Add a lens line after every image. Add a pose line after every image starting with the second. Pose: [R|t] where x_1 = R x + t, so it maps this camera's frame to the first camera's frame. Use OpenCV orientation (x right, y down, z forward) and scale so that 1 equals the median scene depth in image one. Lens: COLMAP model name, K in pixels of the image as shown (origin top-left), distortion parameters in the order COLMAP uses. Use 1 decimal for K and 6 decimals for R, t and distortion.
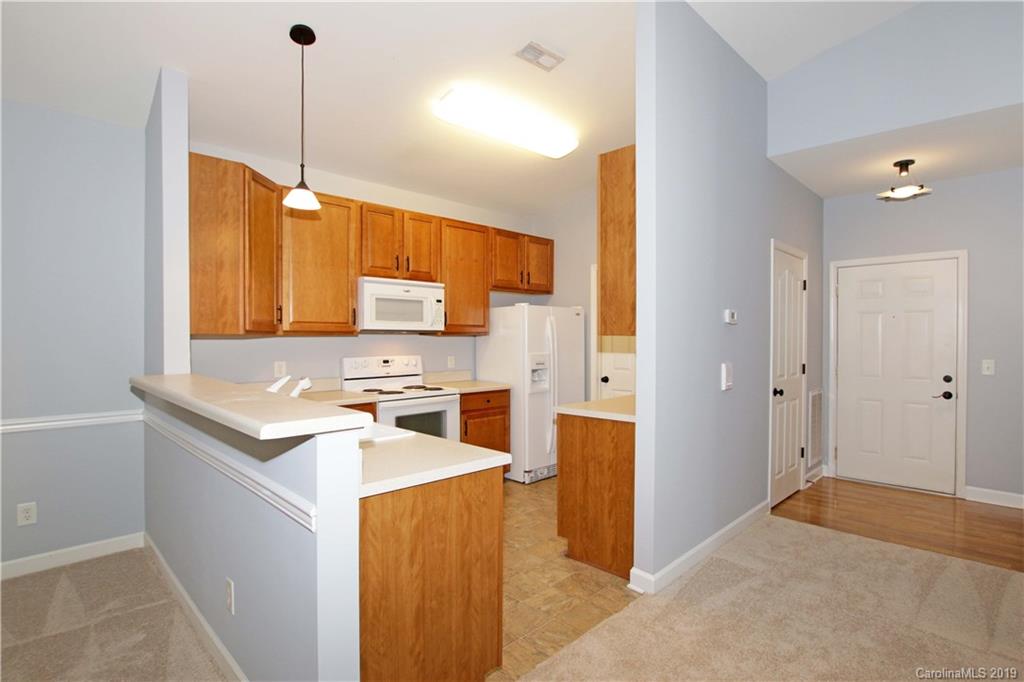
lens RADIAL K [[508.9, 0, 515.0], [0, 508.9, 344.5], [0, 0, 1]] dist [-0.017610, 0.001834]
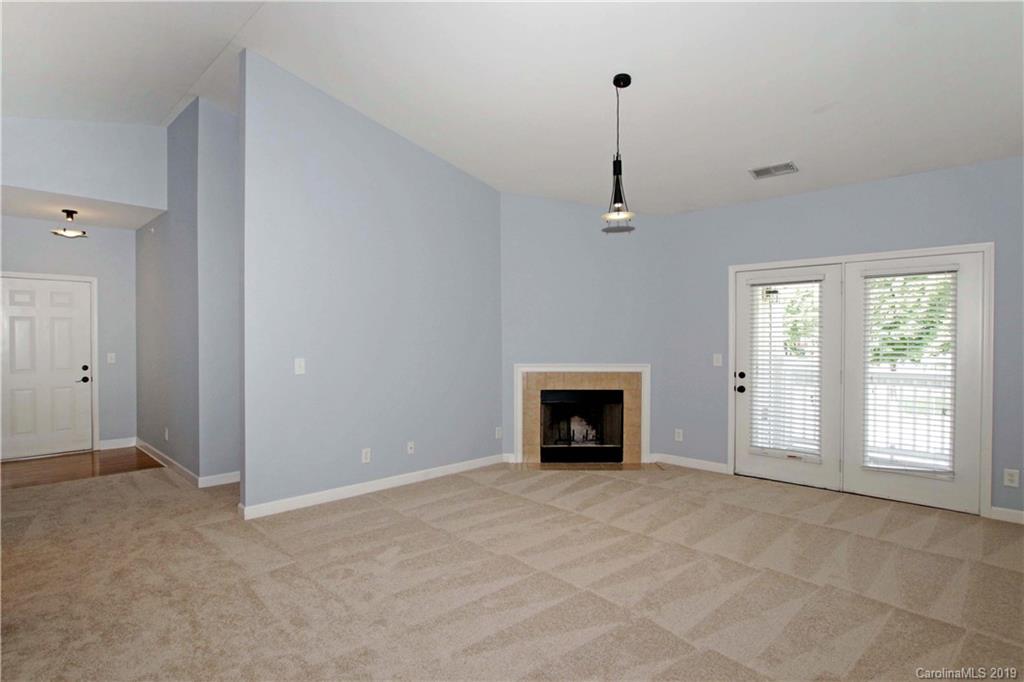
lens RADIAL K [[539.1, 0, 506.3], [0, 539.1, 338.1], [0, 0, 1]] dist [-0.004264, -0.000103]
pose [[0.004635, -0.004527, 0.999979, -0.651471], [0.016240, 0.999858, 0.004451, -0.001582], [-0.999857, 0.016219, 0.004708, -0.183780]]
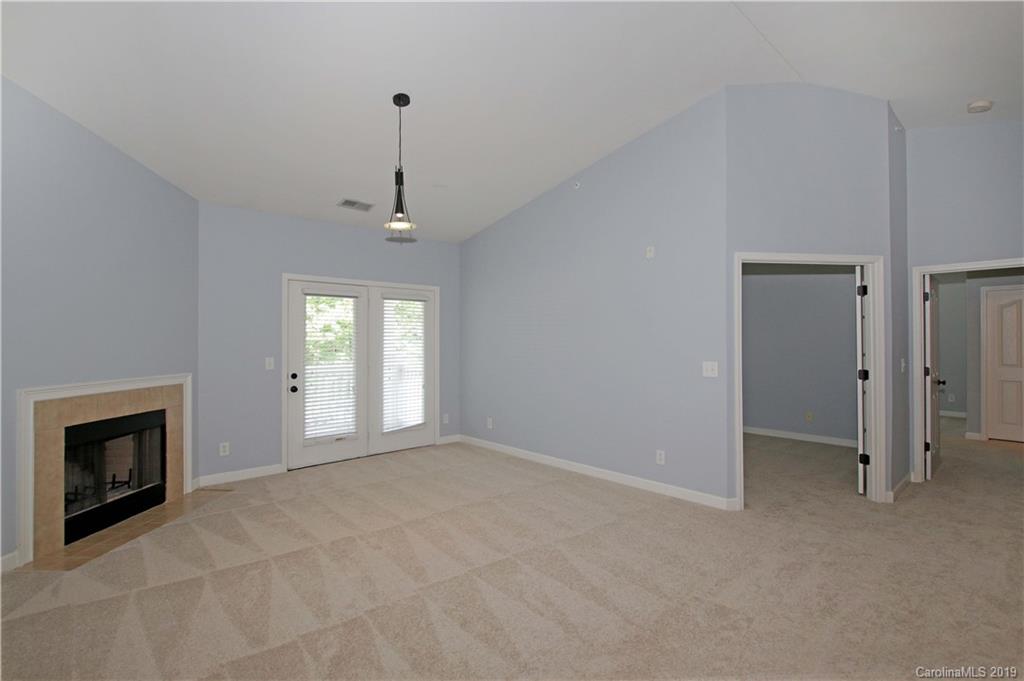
lens RADIAL K [[485.9, 0, 504.5], [0, 485.9, 322.4], [0, 0, 1]] dist [-0.014018, 0.000777]
pose [[-0.998005, 0.002807, 0.063079, 0.033071], [0.001380, 0.999742, -0.022655, -0.007216], [-0.063126, -0.022523, -0.997751, 0.486627]]
